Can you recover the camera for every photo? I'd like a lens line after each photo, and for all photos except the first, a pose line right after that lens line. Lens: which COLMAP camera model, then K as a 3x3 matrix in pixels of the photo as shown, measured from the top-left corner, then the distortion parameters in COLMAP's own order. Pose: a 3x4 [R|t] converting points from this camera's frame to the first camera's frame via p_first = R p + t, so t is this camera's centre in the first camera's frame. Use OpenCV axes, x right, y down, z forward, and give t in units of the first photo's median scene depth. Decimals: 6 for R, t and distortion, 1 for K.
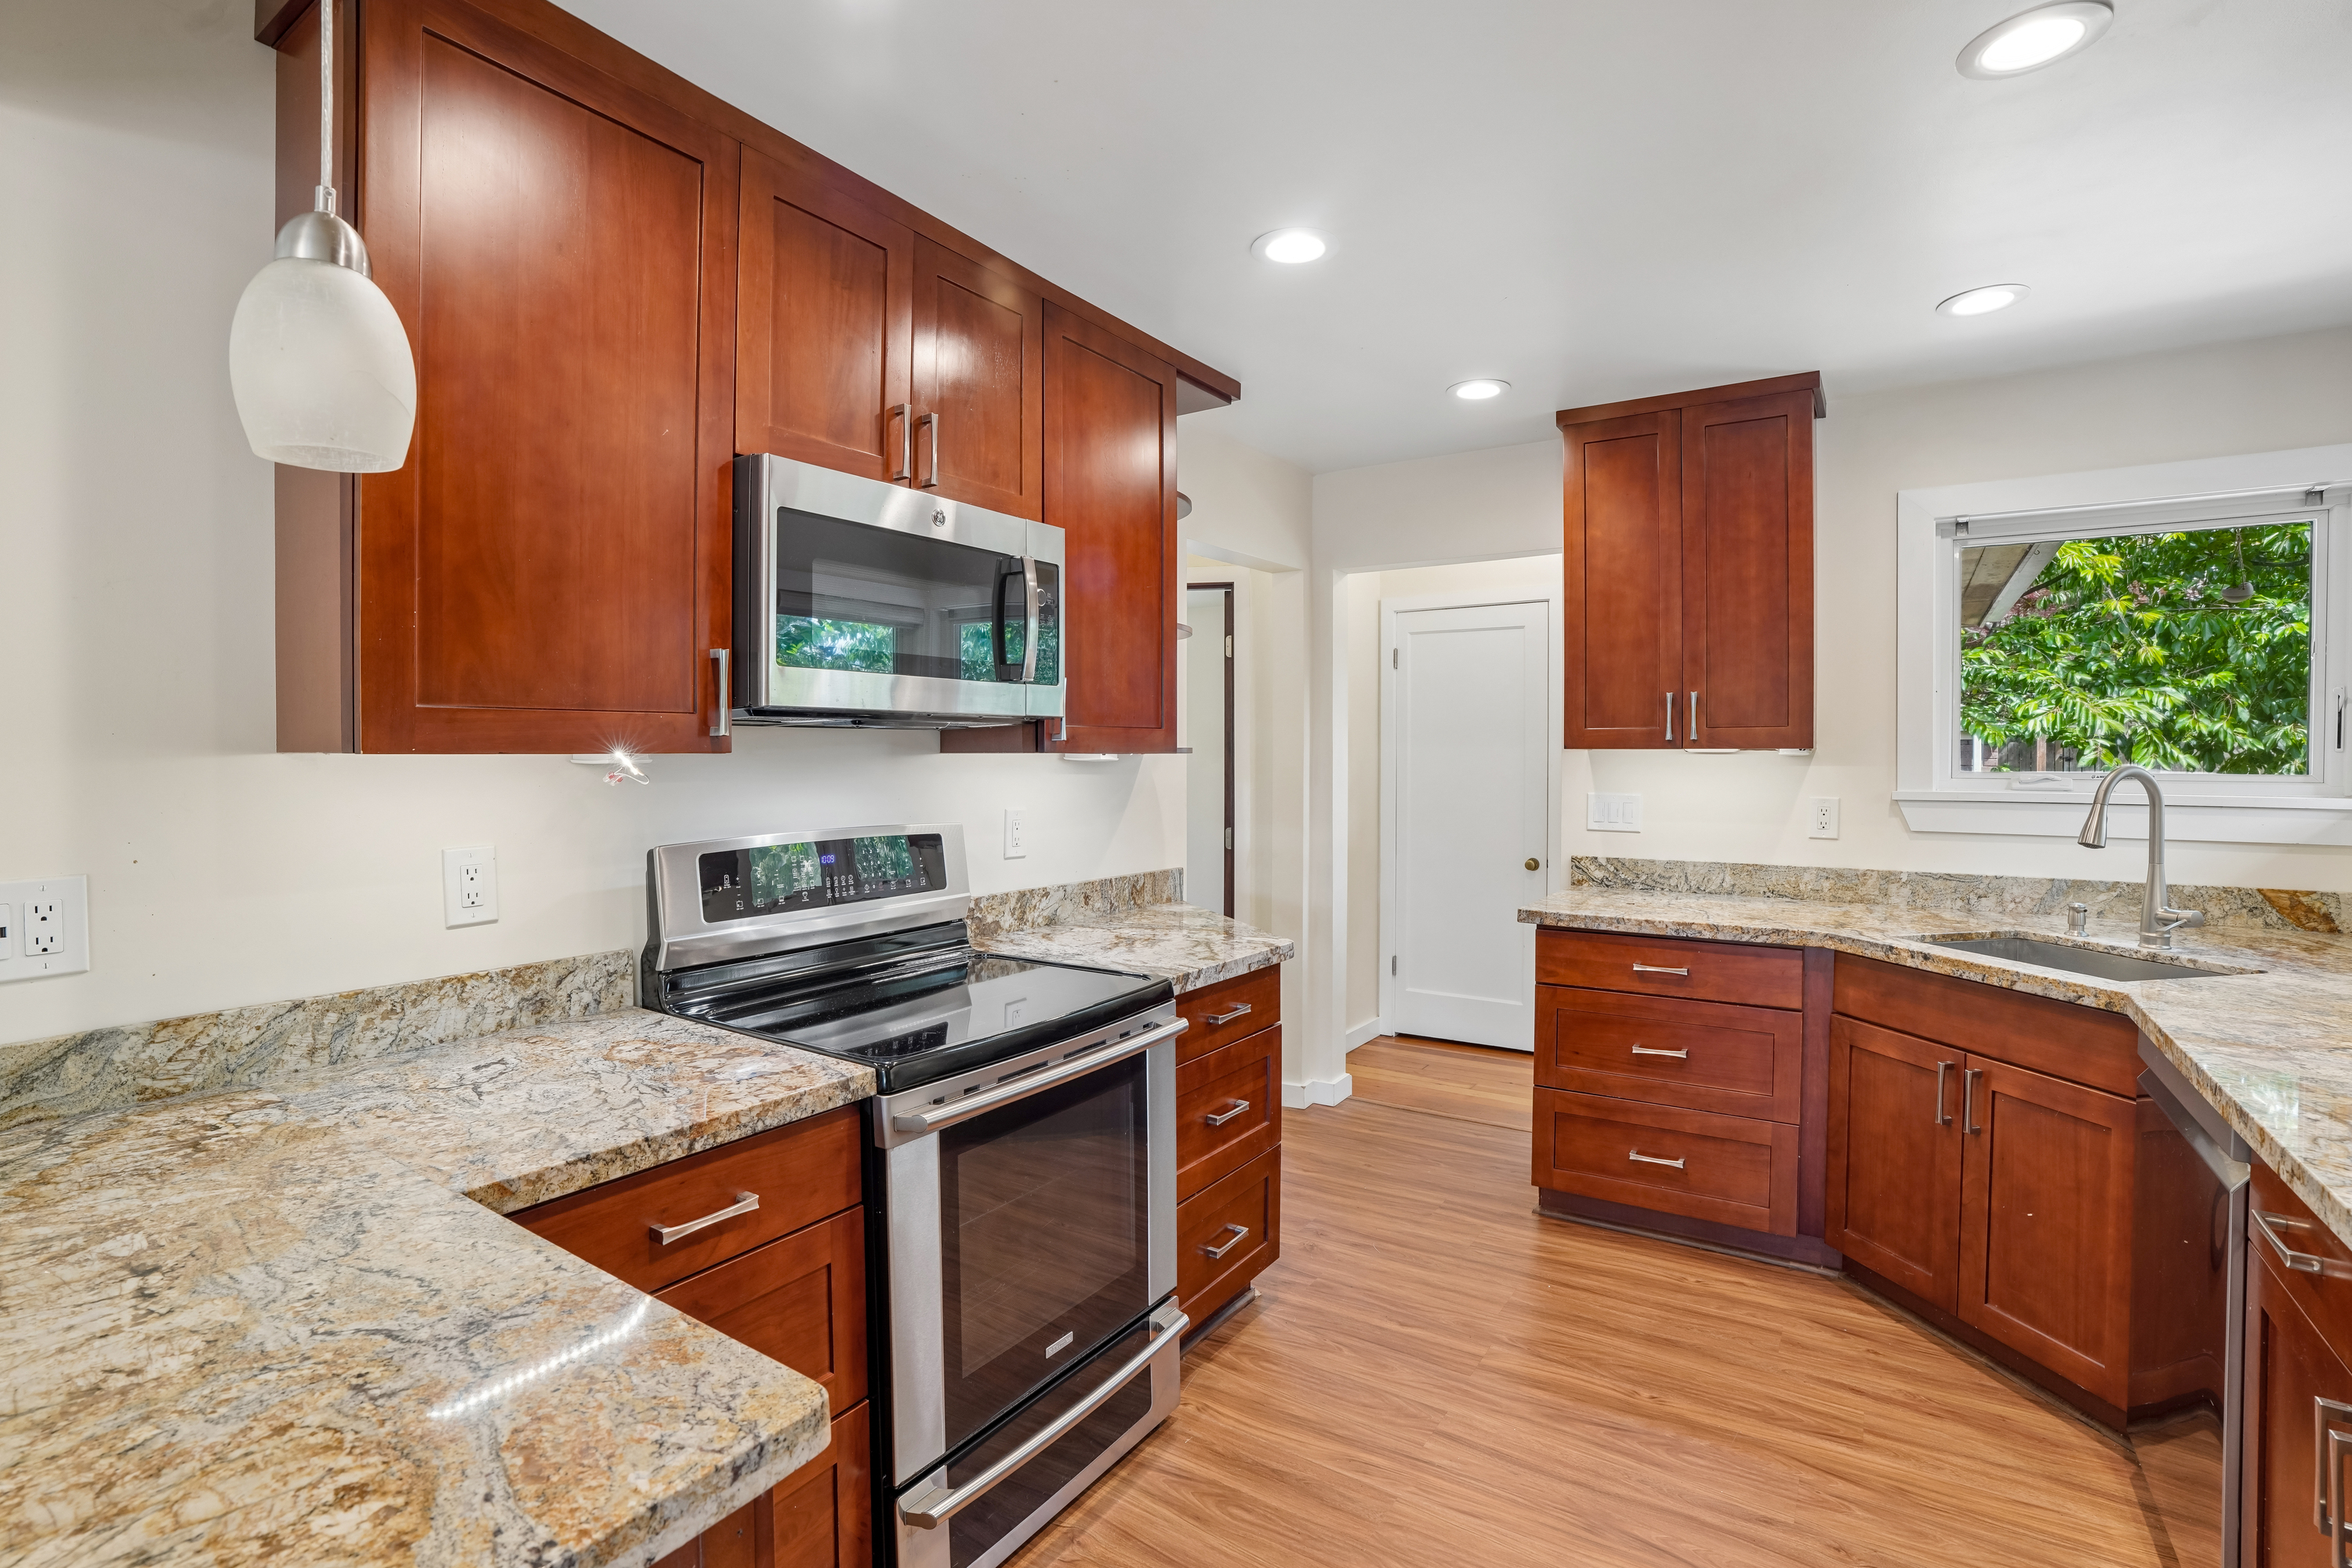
lens RADIAL K [[1078.8, 0, 1172.0], [0, 1078.8, 786.8], [0, 0, 1]] dist [-0.046245, 0.011196]
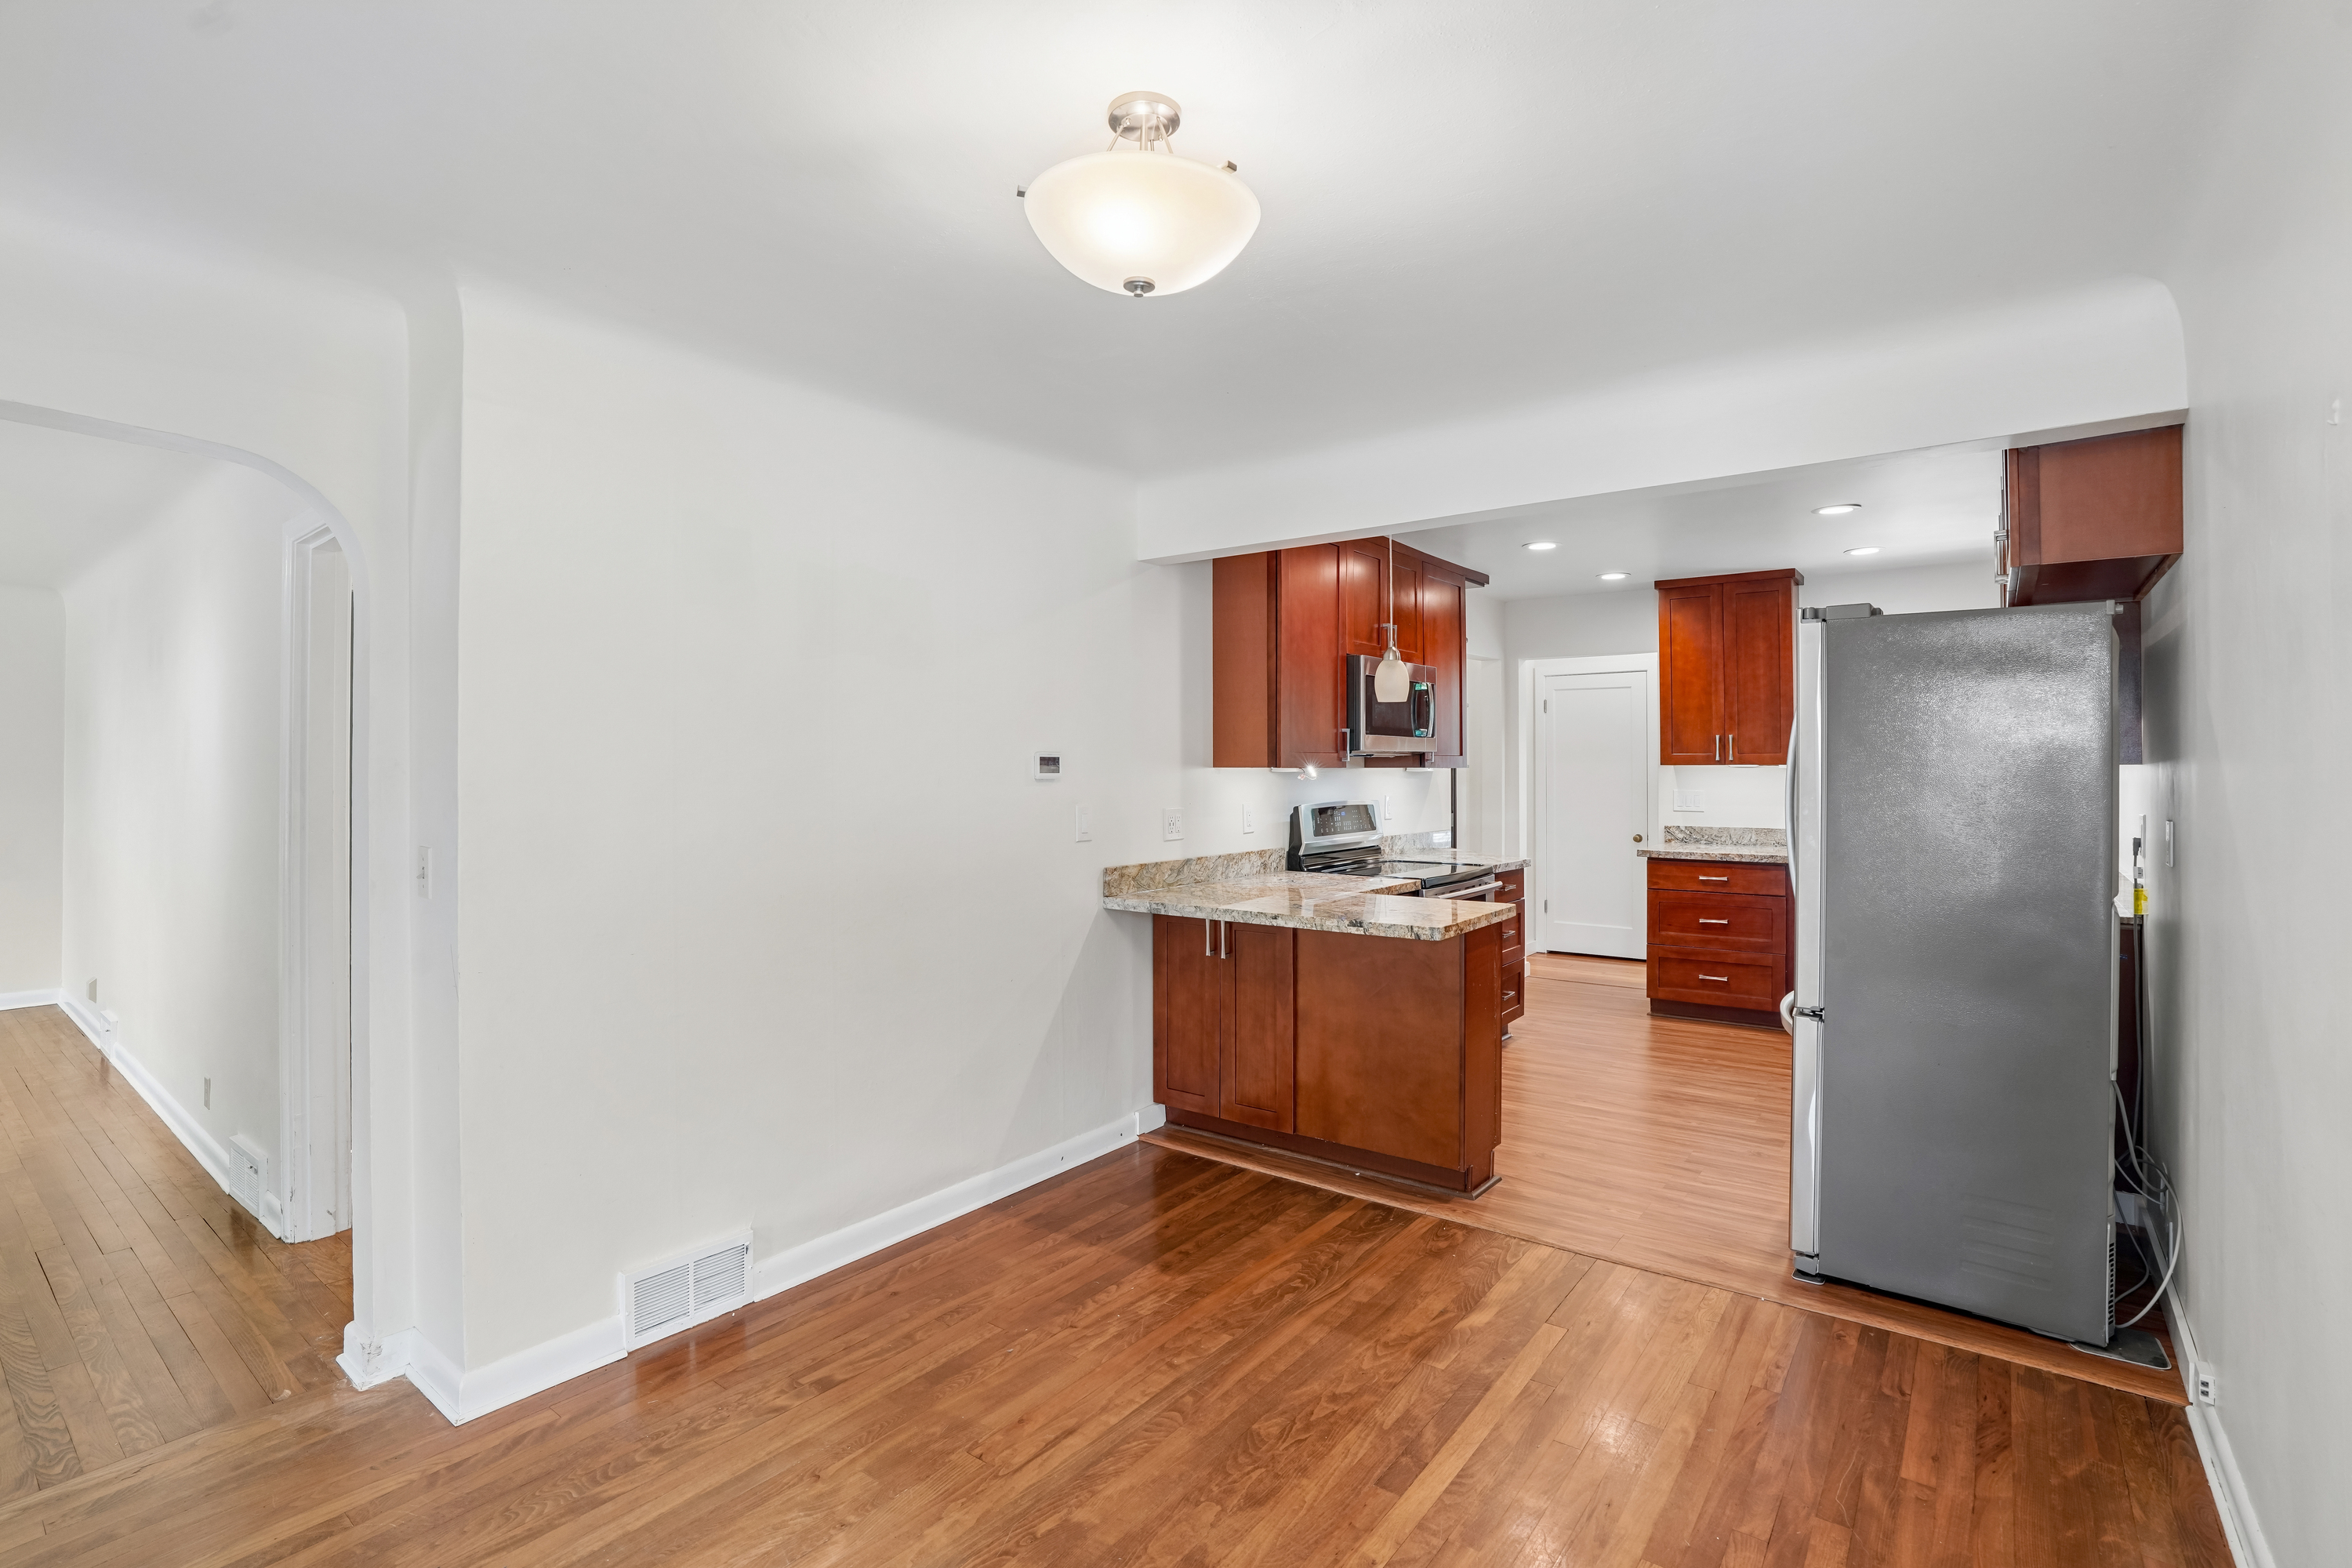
lens RADIAL K [[1078.8, 0, 1183.9], [0, 1078.8, 767.5], [0, 0, 1]] dist [-0.046245, 0.011196]
pose [[0.998341, -0.001023, -0.057564, -0.373059], [-0.000768, 0.999517, -0.031077, 0.028537], [0.057568, 0.031070, 0.997858, -0.948335]]
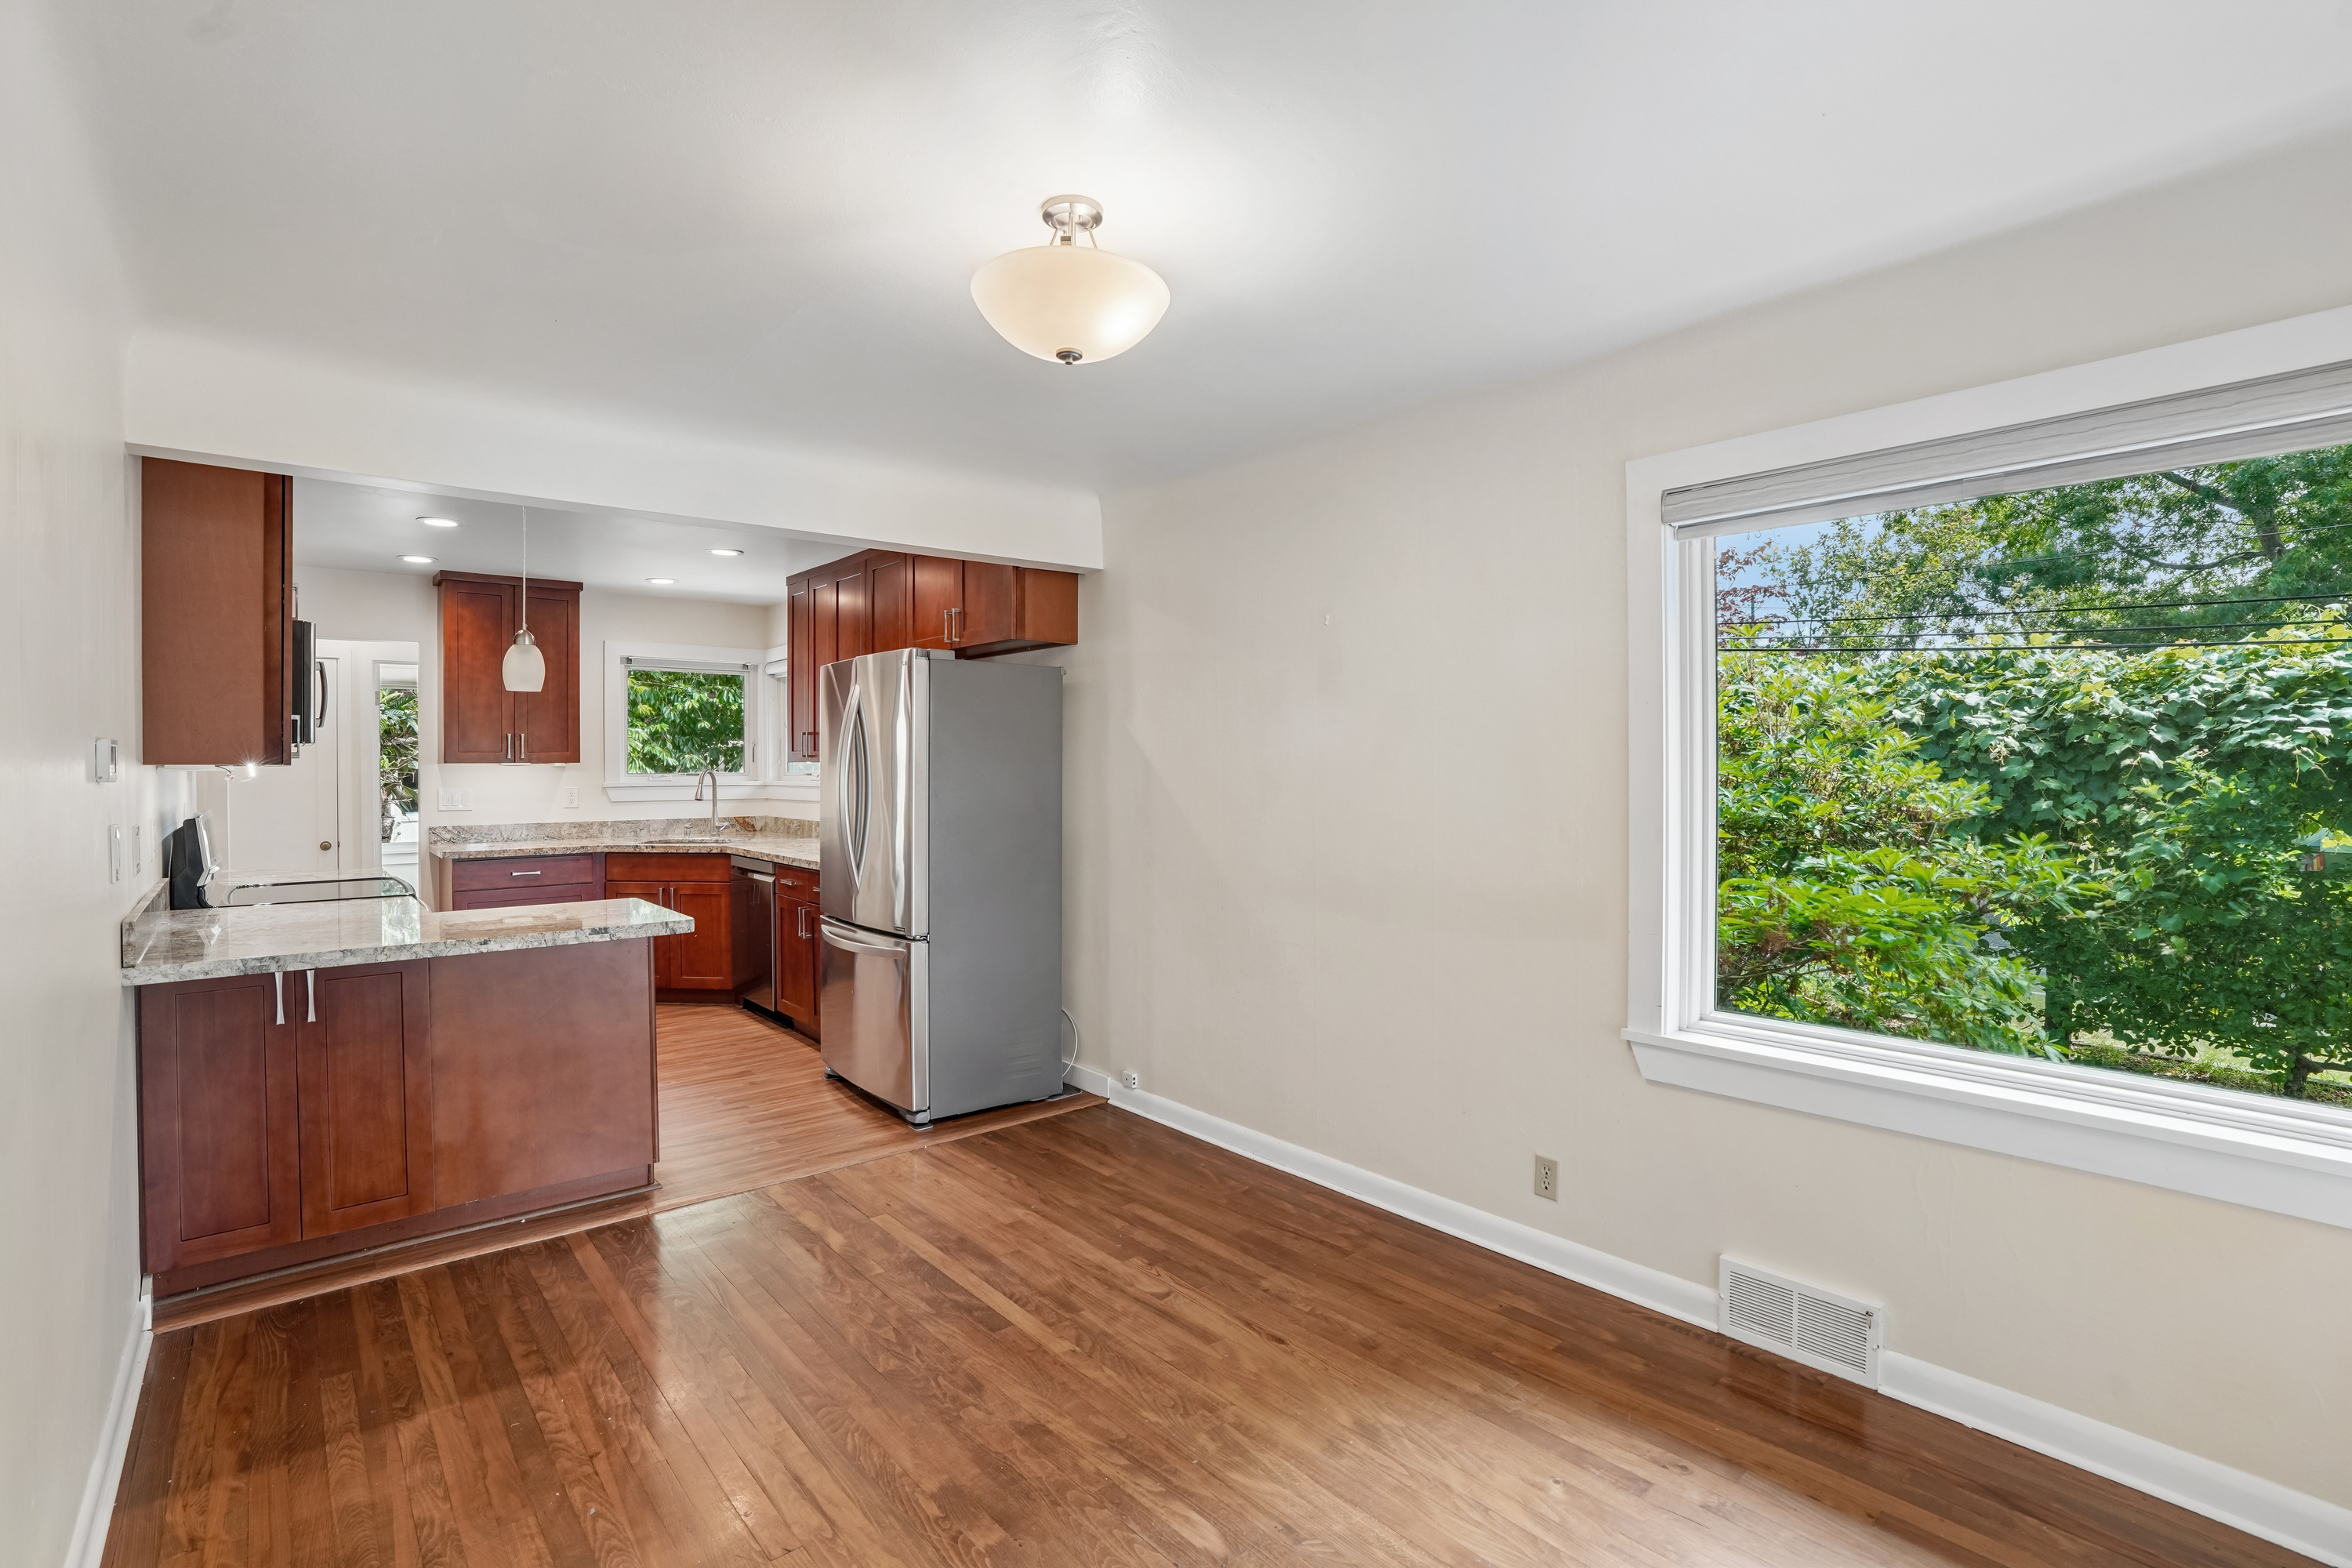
lens RADIAL K [[1078.8, 0, 1124.6], [0, 1078.8, 770.4], [0, 0, 1]] dist [-0.046245, 0.011196]
pose [[0.287370, -0.000497, 0.957820, -1.072148], [0.027270, 0.999599, -0.007663, 0.022317], [-0.957431, 0.028322, 0.287268, -0.618191]]
